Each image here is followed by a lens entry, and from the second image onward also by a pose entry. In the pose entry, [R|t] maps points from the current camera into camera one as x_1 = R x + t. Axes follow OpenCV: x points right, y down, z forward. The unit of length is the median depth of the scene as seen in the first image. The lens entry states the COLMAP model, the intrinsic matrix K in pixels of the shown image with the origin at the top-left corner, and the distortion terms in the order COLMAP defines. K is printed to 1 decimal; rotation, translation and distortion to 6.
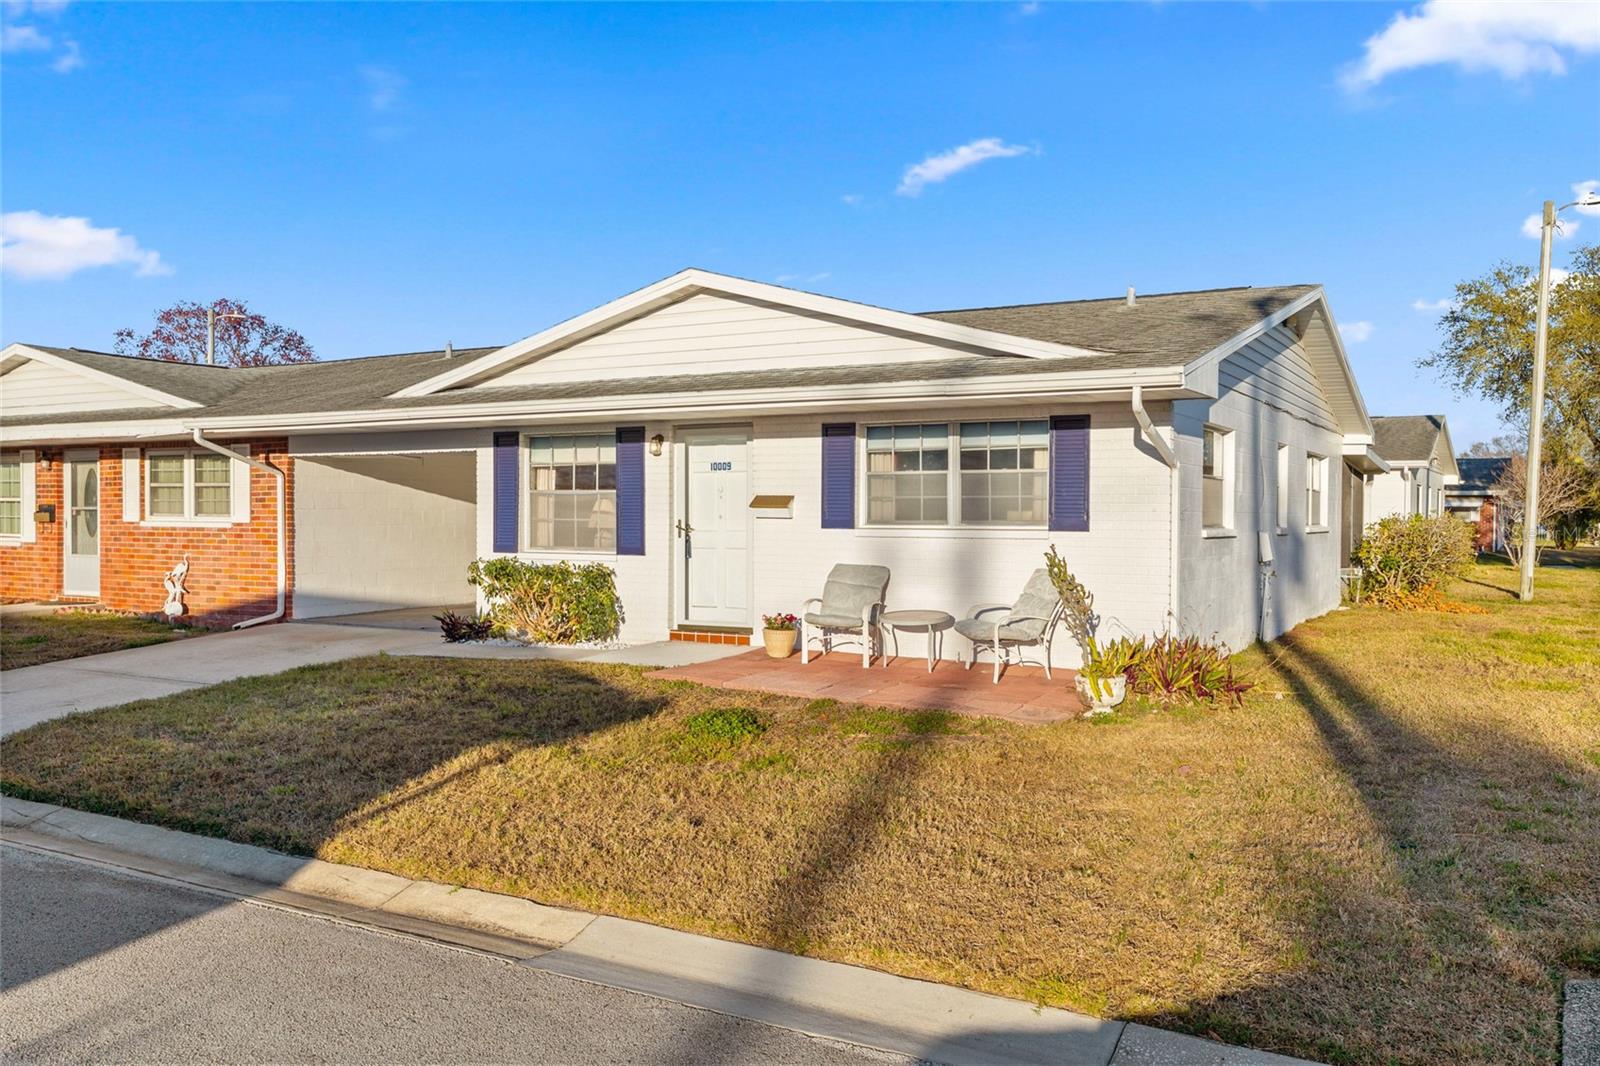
lens RADIAL K [[1314.5, 0, 798.3], [0, 1314.5, 526.2], [0, 0, 1]] dist [0.001264, 0.000043]
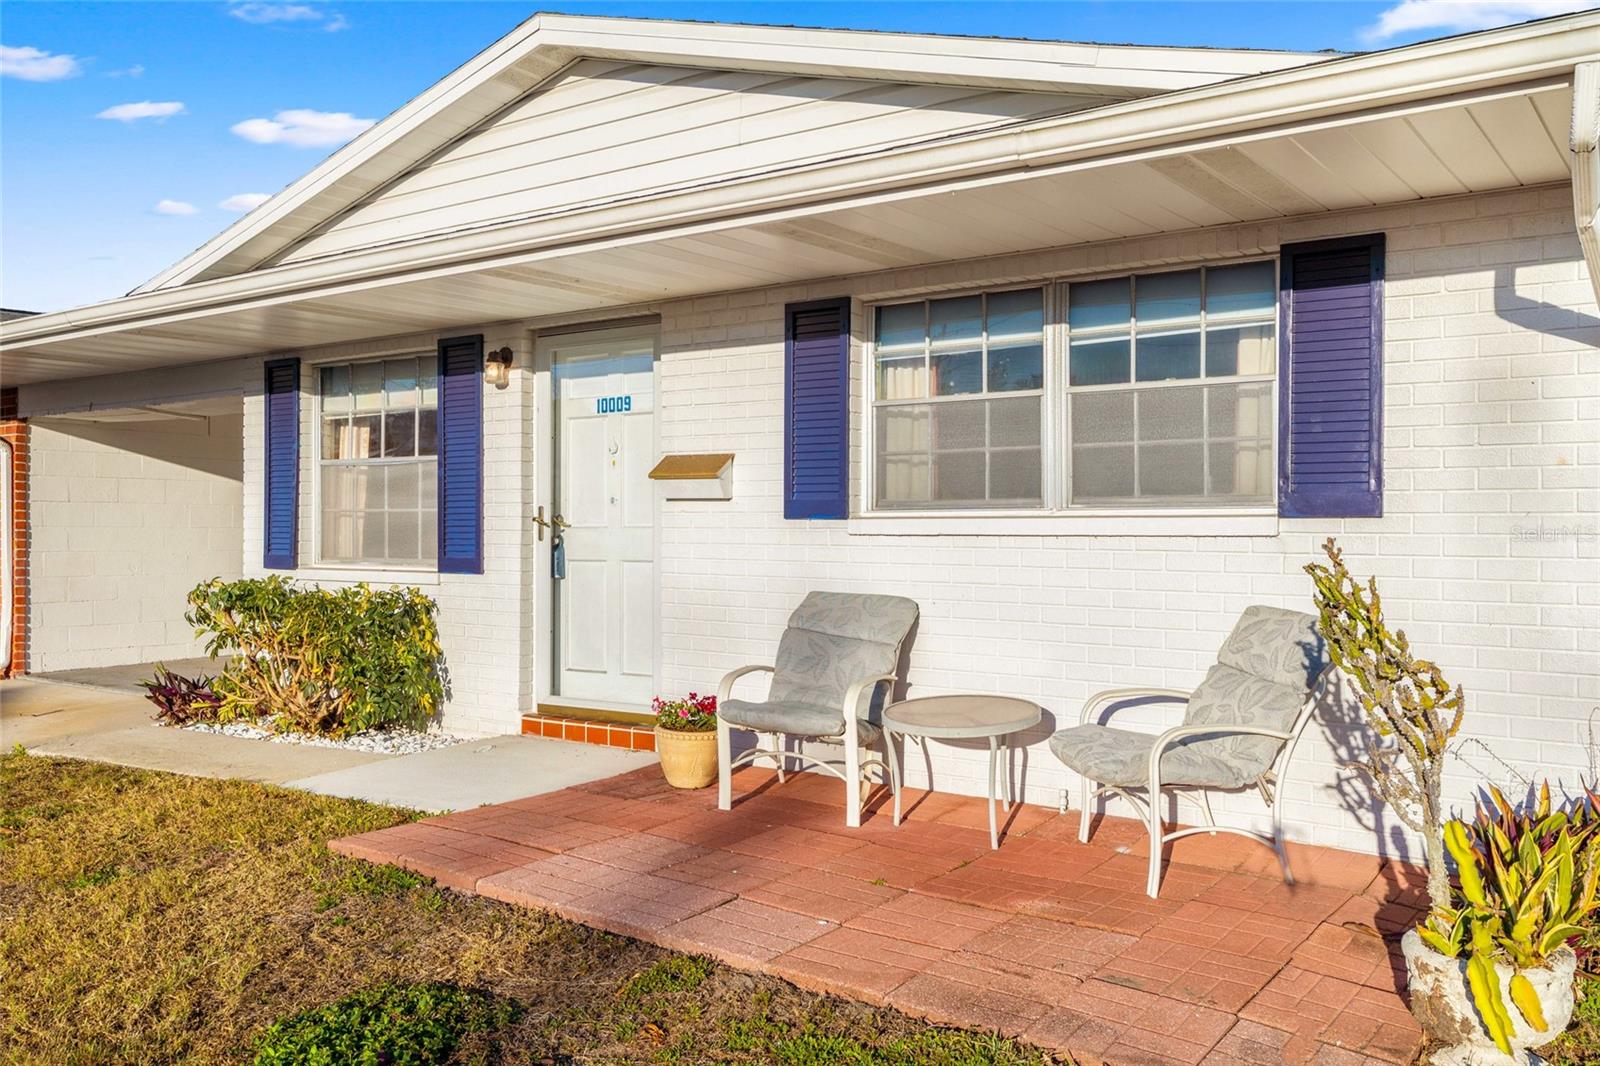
lens RADIAL K [[1350.2, 0, 800.8], [0, 1350.2, 540.7], [0, 0, 1]] dist [-0.002728, 0.007073]
pose [[0.995190, 0.001104, -0.097960, 0.070967], [-0.001738, 0.999978, -0.006387, 0.012471], [0.097951, 0.006527, 0.995170, 0.489093]]
